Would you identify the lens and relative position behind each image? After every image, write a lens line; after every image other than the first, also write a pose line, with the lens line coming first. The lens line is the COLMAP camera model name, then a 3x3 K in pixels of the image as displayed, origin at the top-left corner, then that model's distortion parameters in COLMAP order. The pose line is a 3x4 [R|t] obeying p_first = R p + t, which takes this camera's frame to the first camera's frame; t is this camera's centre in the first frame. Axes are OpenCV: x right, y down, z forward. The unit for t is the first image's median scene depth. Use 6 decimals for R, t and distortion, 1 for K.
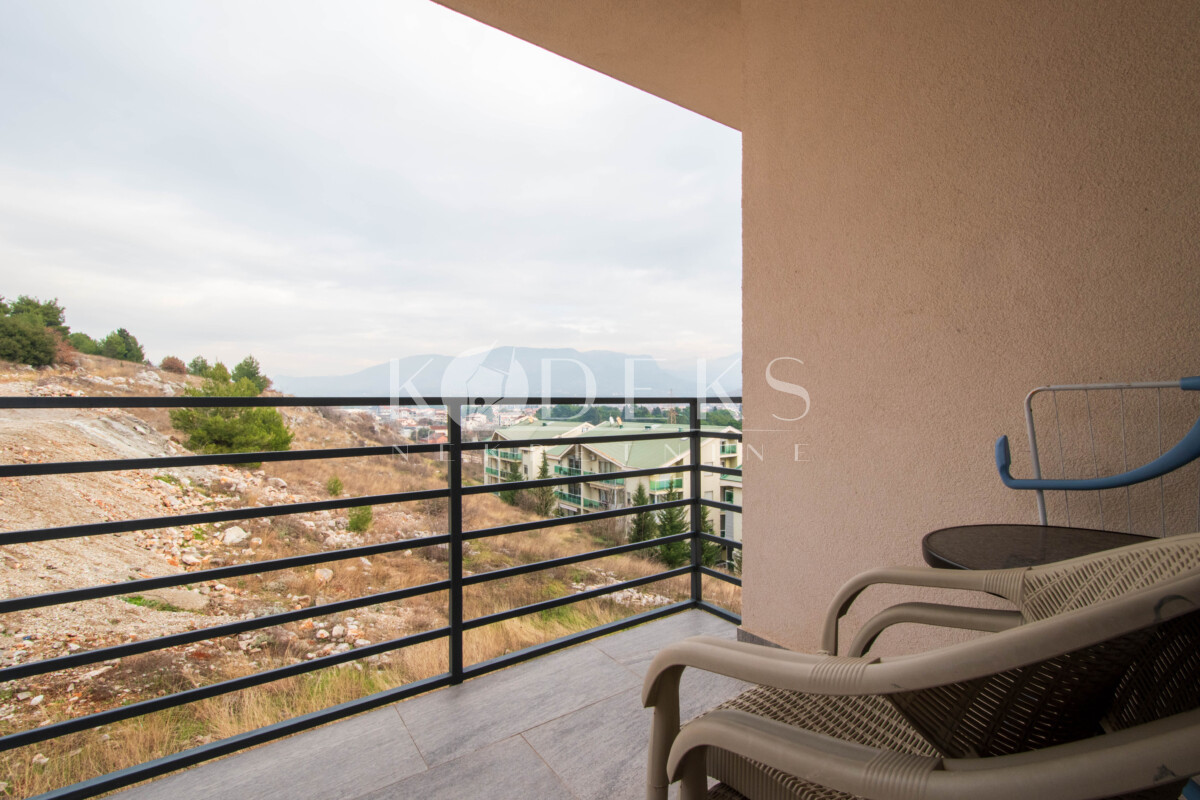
lens RADIAL K [[555.6, 0, 623.4], [0, 555.6, 368.9], [0, 0, 1]] dist [0.001058, 0.000134]
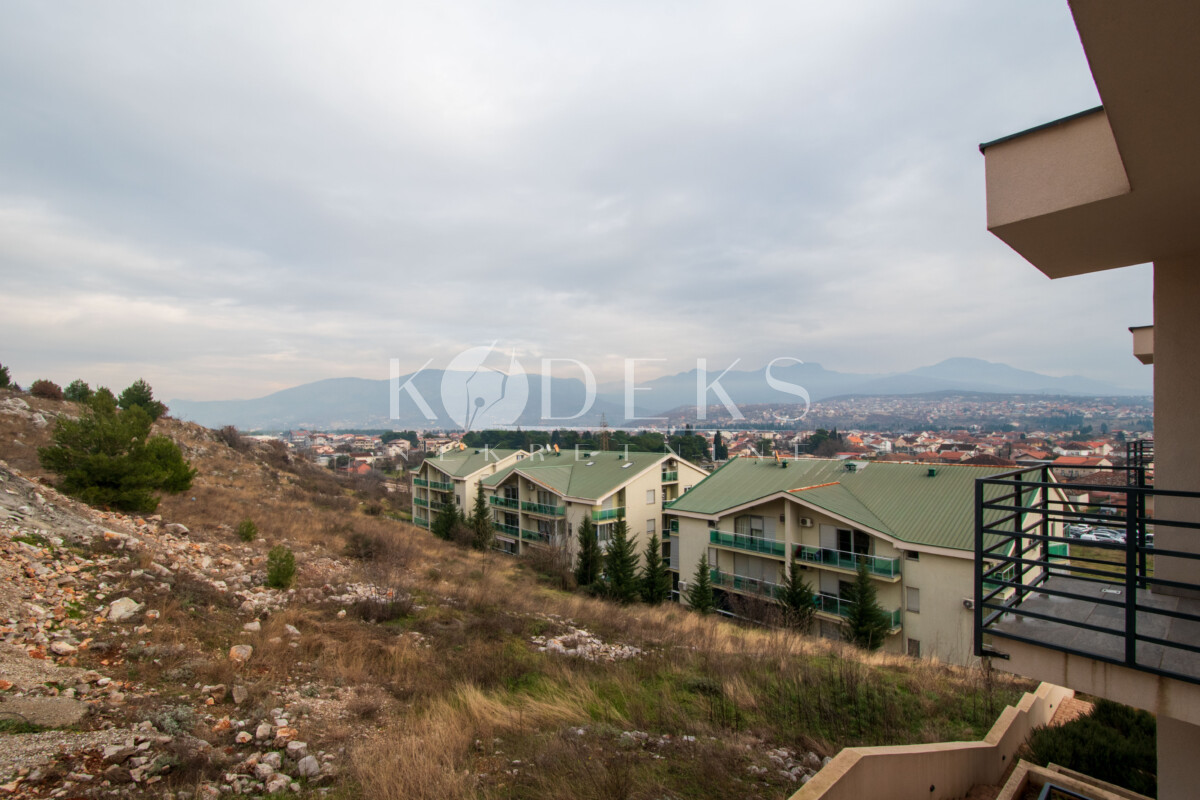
lens RADIAL K [[533.4, 0, 600.0], [0, 533.4, 400.0], [0, 0, 1]] dist [0.004070, 0.000439]
pose [[0.993131, -0.005169, 0.116892, -0.055498], [0.002613, 0.999754, 0.022008, -0.015897], [-0.116977, -0.021551, 0.992901, 0.084822]]
